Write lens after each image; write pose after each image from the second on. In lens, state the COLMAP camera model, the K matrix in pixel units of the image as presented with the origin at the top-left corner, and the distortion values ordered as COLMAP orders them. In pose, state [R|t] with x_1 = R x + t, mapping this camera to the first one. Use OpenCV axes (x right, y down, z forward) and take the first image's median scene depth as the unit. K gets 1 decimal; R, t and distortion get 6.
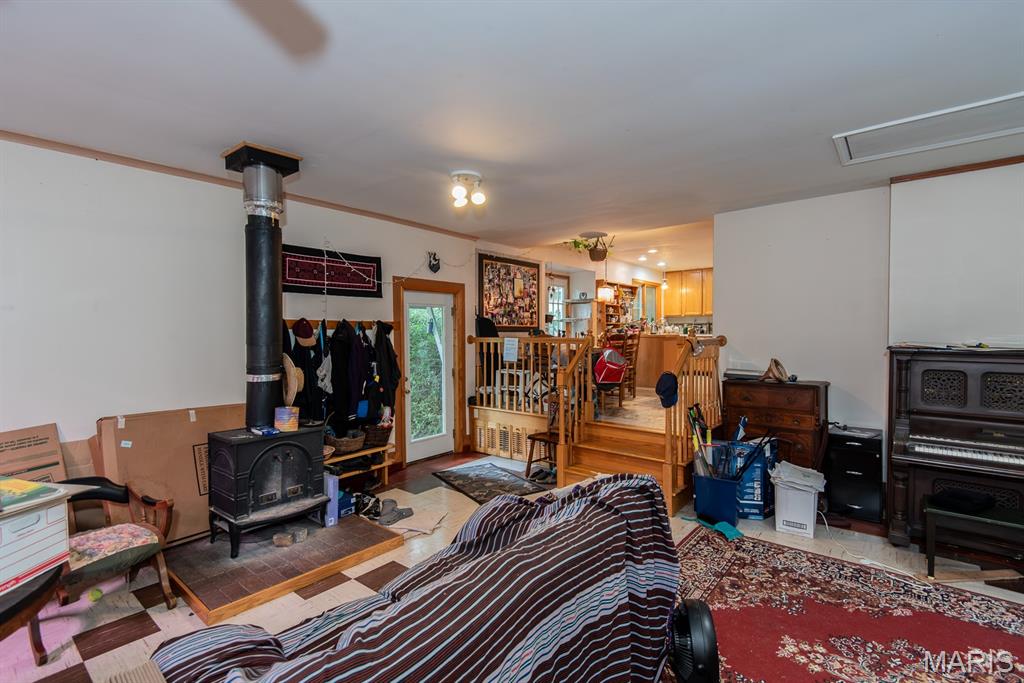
lens RADIAL K [[494.9, 0, 506.5], [0, 494.9, 339.1], [0, 0, 1]] dist [0.022102, -0.016951]
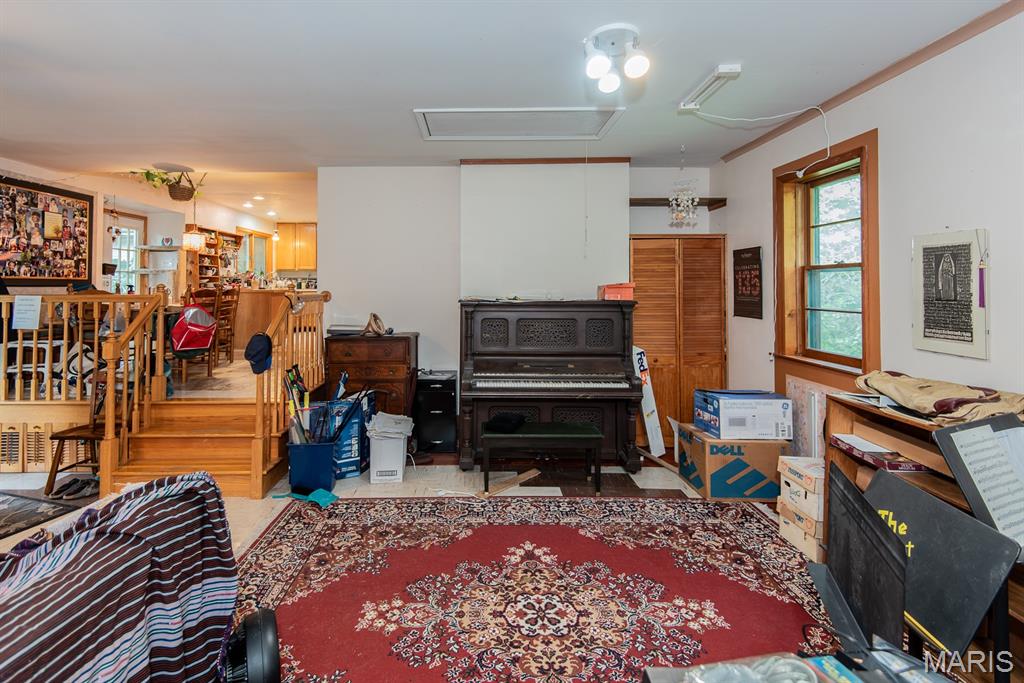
lens RADIAL K [[490.2, 0, 507.3], [0, 490.2, 271.8], [0, 0, 1]] dist [0.024846, -0.015351]
pose [[0.747159, 0.021206, 0.664307, 0.057919], [0.007503, 0.999158, -0.040333, -0.003046], [-0.664603, 0.035119, 0.746371, 0.040041]]
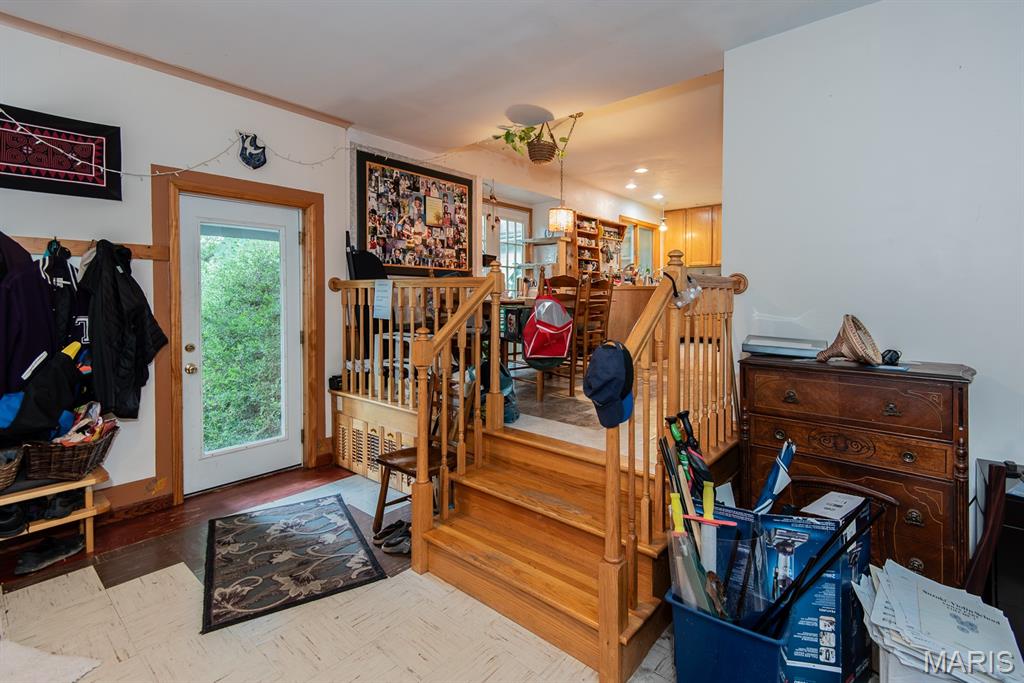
lens RADIAL K [[472.6, 0, 525.1], [0, 472.6, 302.6], [0, 0, 1]] dist [0.026914, -0.013567]
pose [[0.999928, 0.008587, -0.008355, 0.216525], [-0.008613, 0.999958, -0.003099, 0.029442], [0.008328, 0.003171, 0.999960, 0.507554]]
